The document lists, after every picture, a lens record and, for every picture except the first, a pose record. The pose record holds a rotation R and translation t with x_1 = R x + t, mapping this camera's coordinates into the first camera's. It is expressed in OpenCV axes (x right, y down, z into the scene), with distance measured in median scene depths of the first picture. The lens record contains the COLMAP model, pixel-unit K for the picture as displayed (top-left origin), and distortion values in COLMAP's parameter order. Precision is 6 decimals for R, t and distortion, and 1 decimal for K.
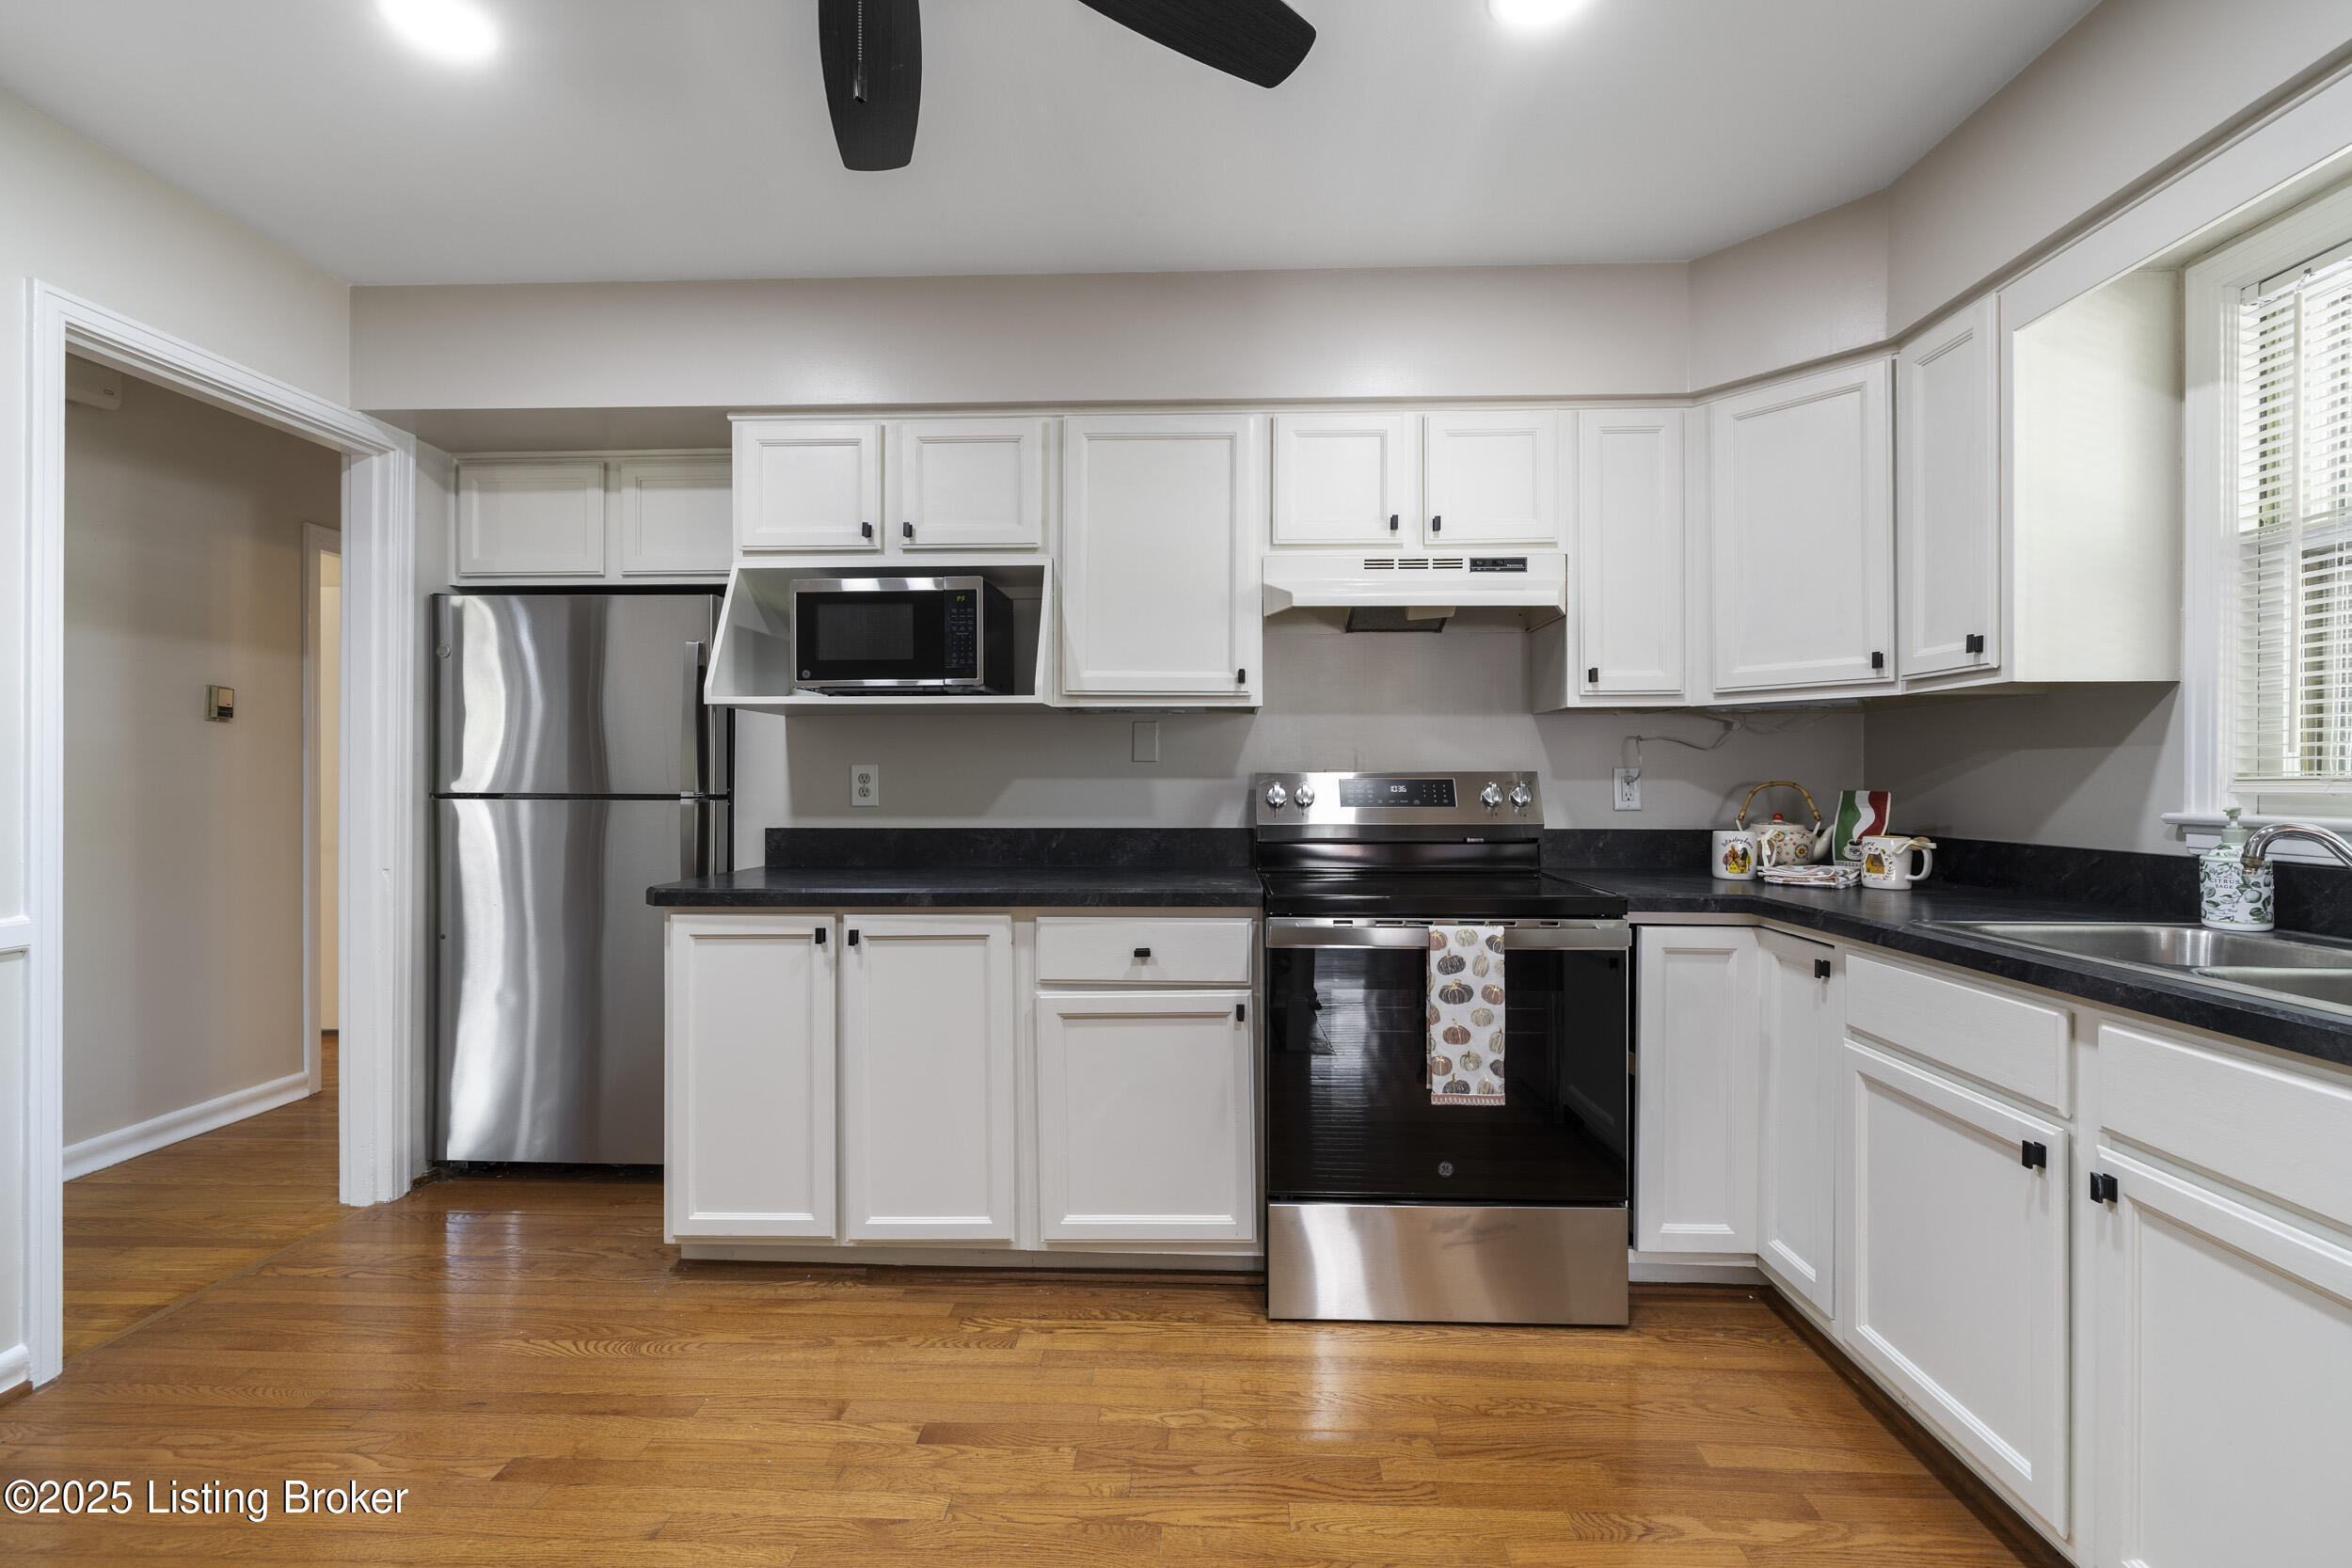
lens RADIAL K [[993.4, 0, 1179.7], [0, 993.4, 776.0], [0, 0, 1]] dist [0.000933, -0.000299]
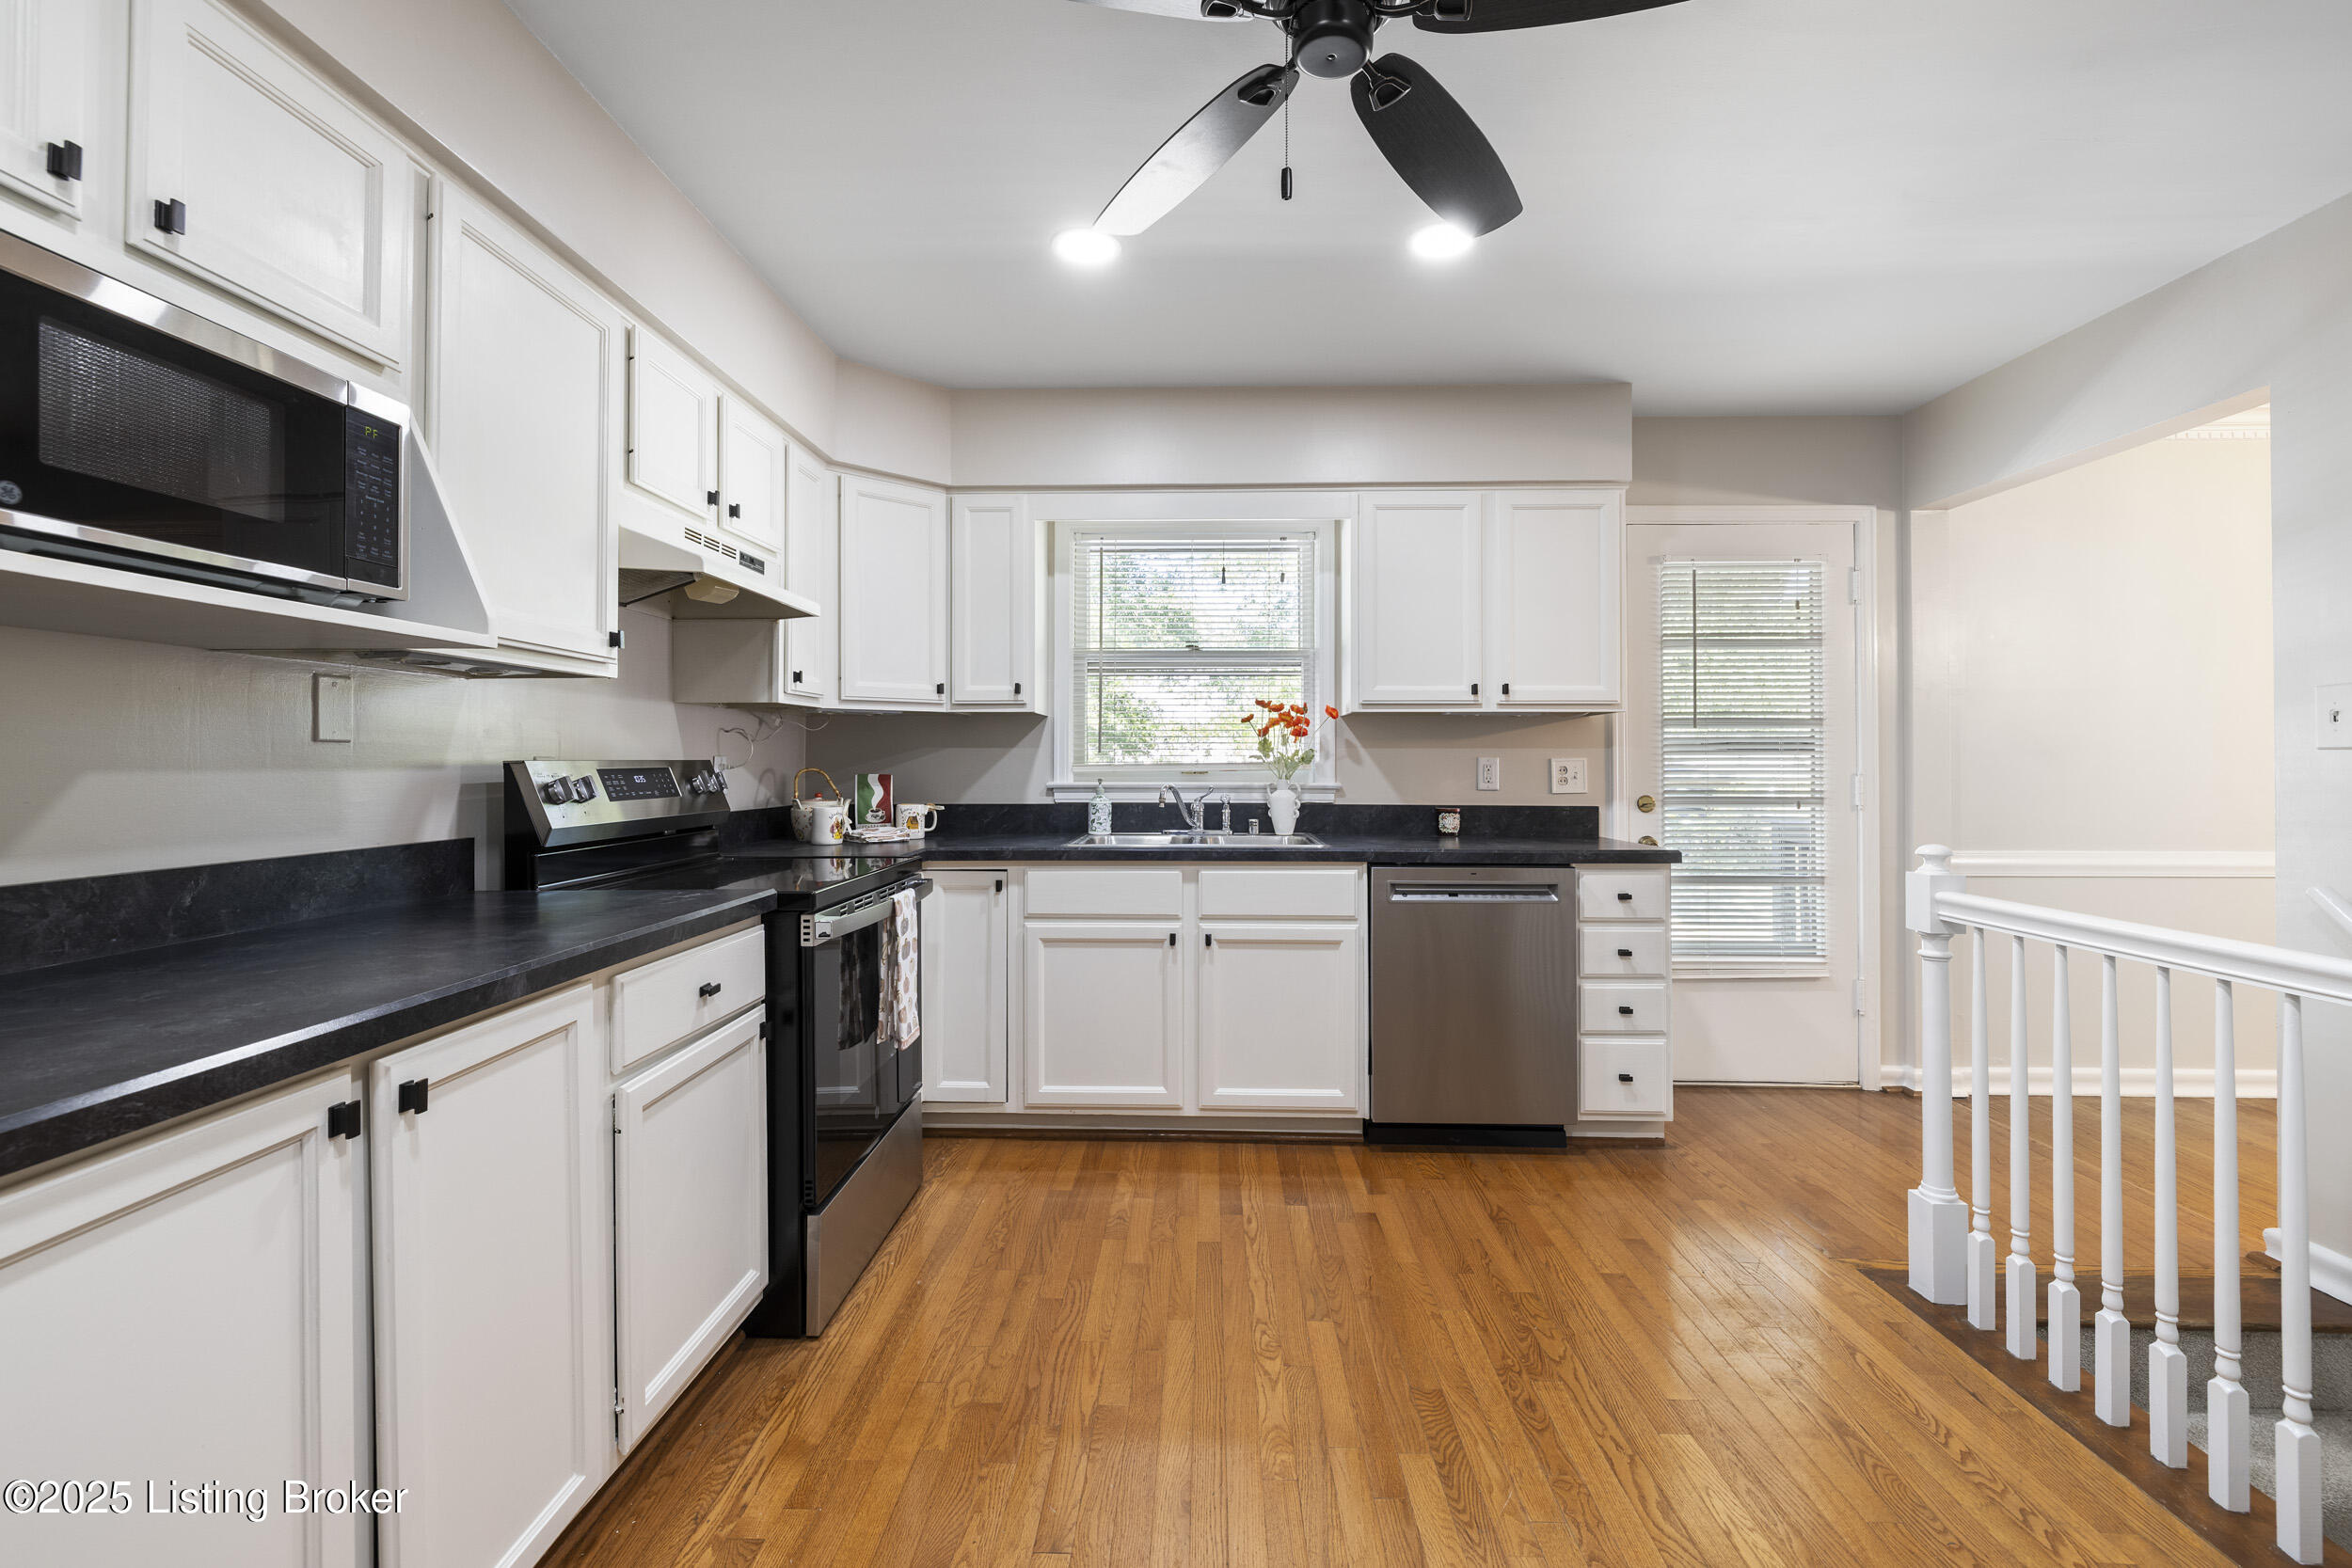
lens RADIAL K [[993.4, 0, 1186.4], [0, 993.4, 754.2], [0, 0, 1]] dist [0.000933, -0.000299]
pose [[-0.011903, 0.008571, 0.999892, -0.805285], [0.000101, 0.999963, -0.008570, -0.002046], [-0.999929, -0.000001, -0.011904, 0.611112]]
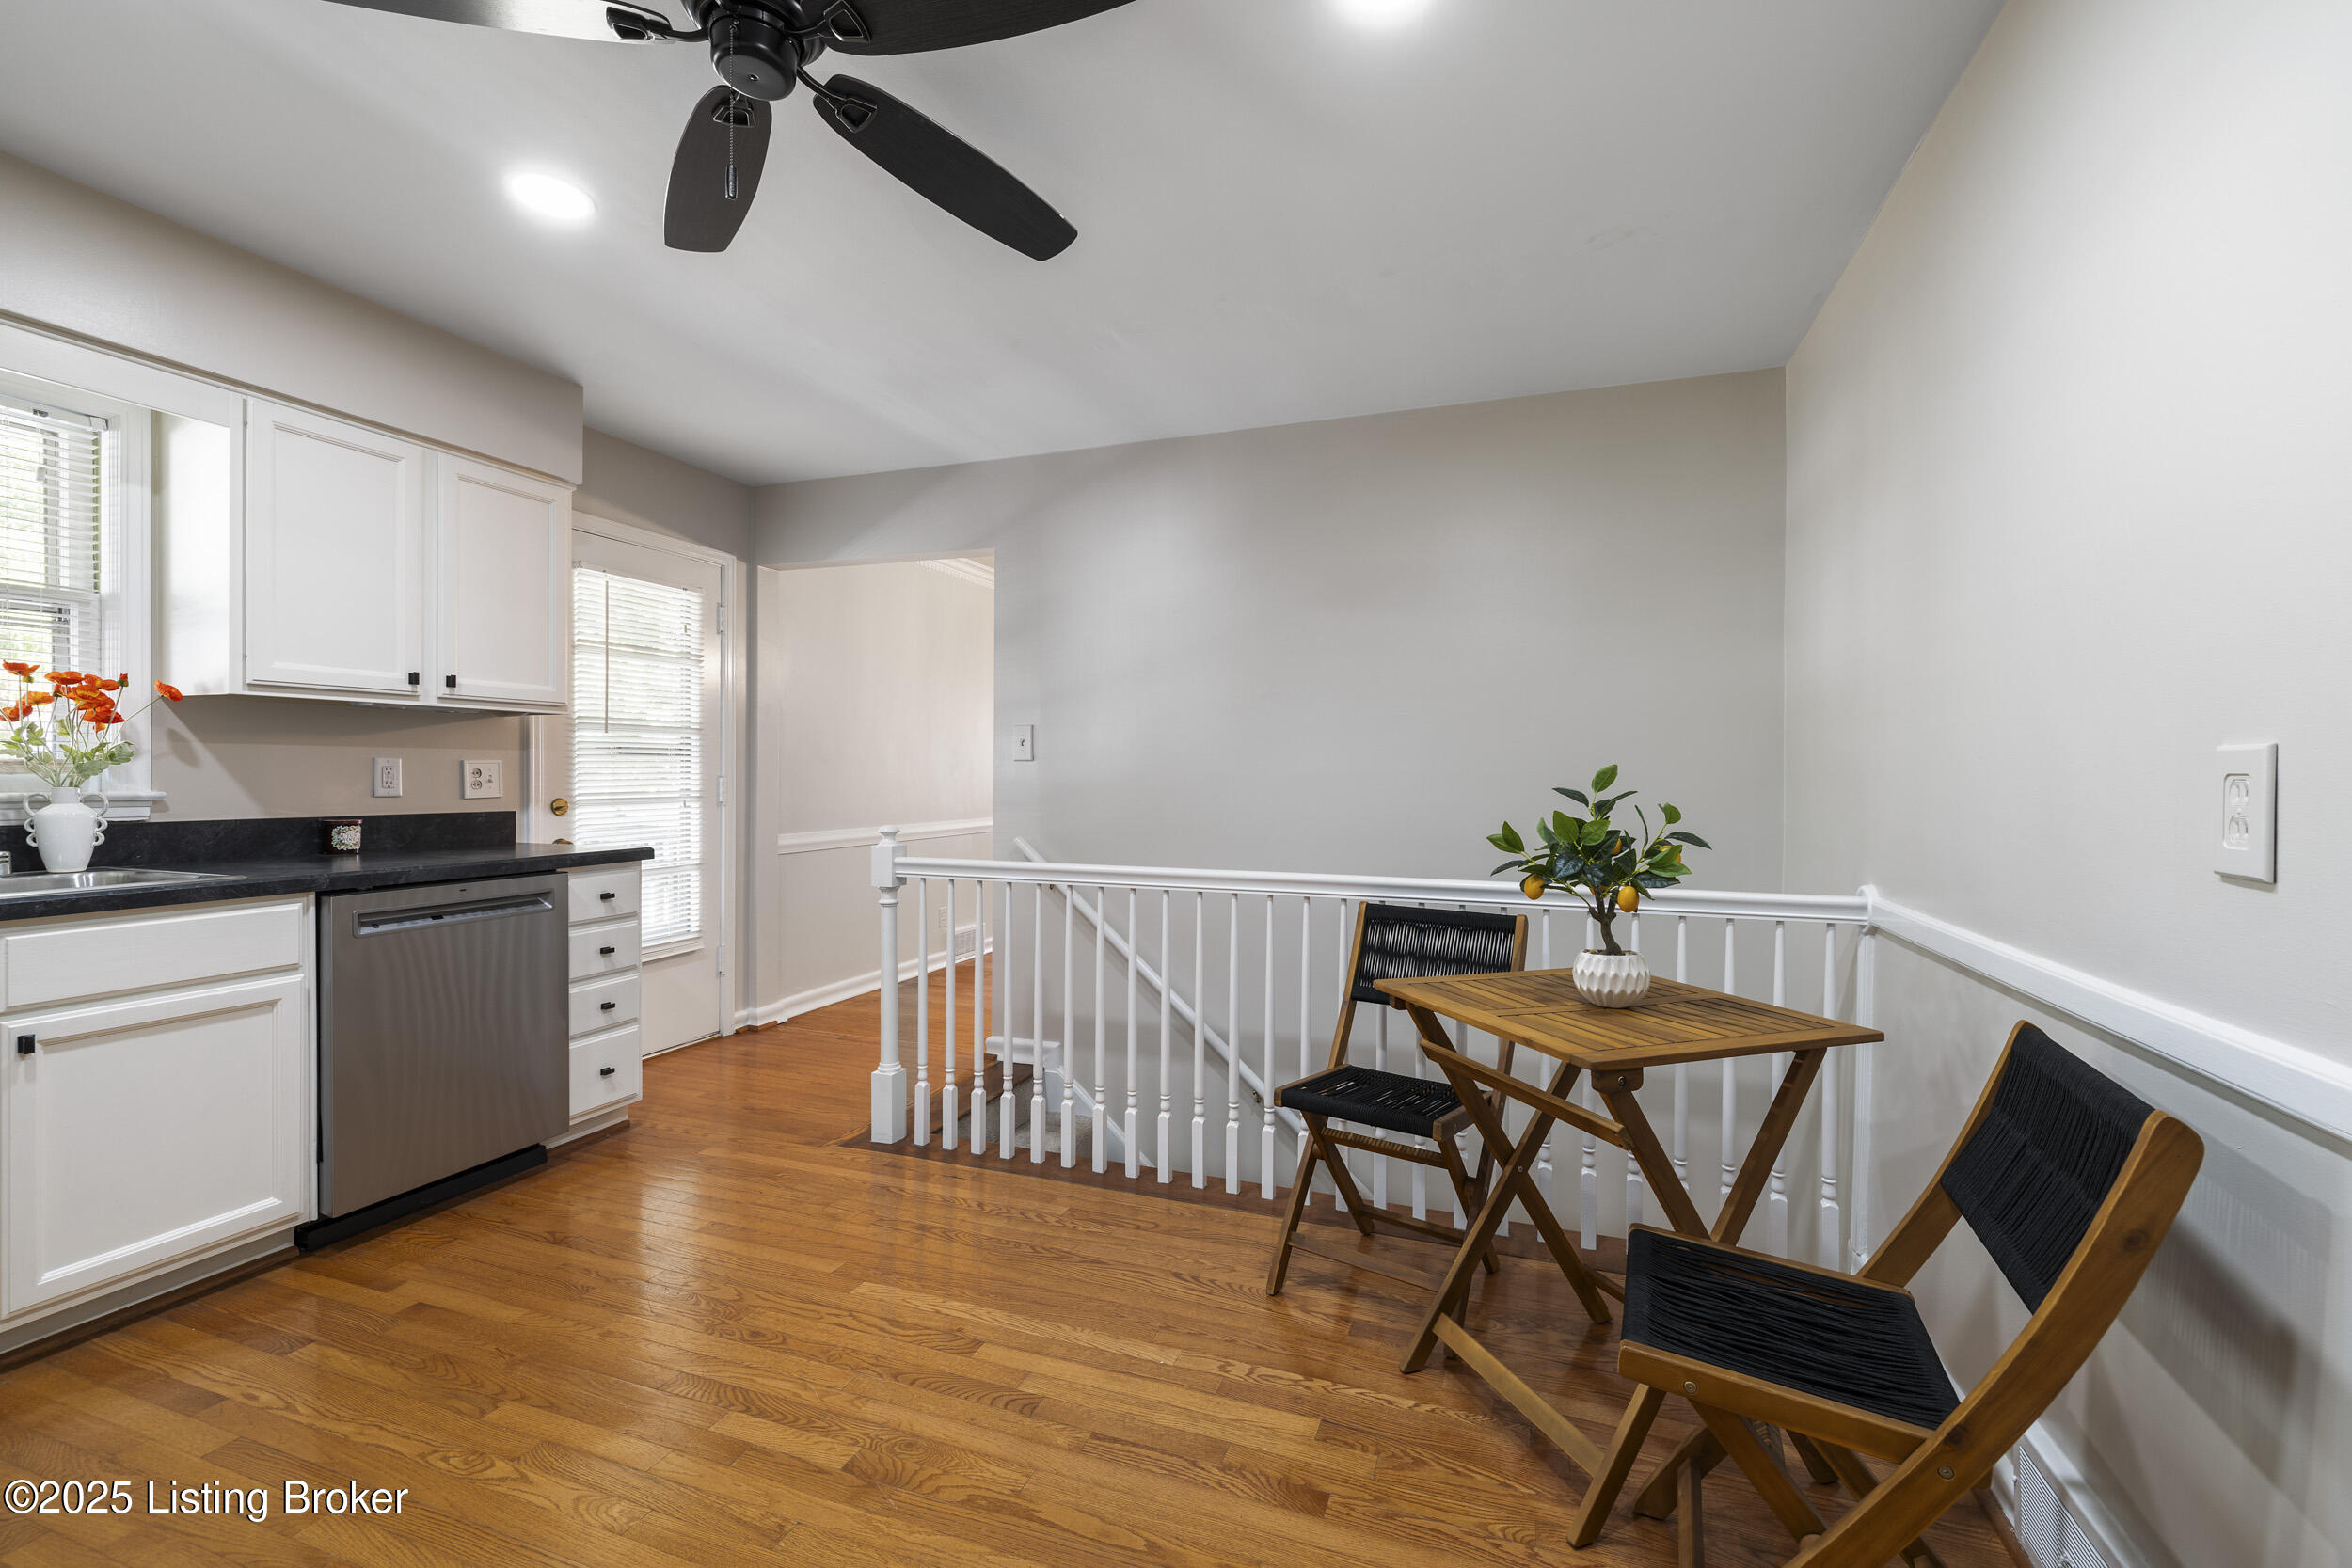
lens RADIAL K [[993.4, 0, 1159.9], [0, 993.4, 780.1], [0, 0, 1]] dist [0.000933, -0.000299]
pose [[-0.948863, -0.008573, 0.315571, -0.635283], [-0.005607, 0.999931, 0.010306, -0.000407], [-0.315638, 0.008010, -0.948846, 1.055648]]
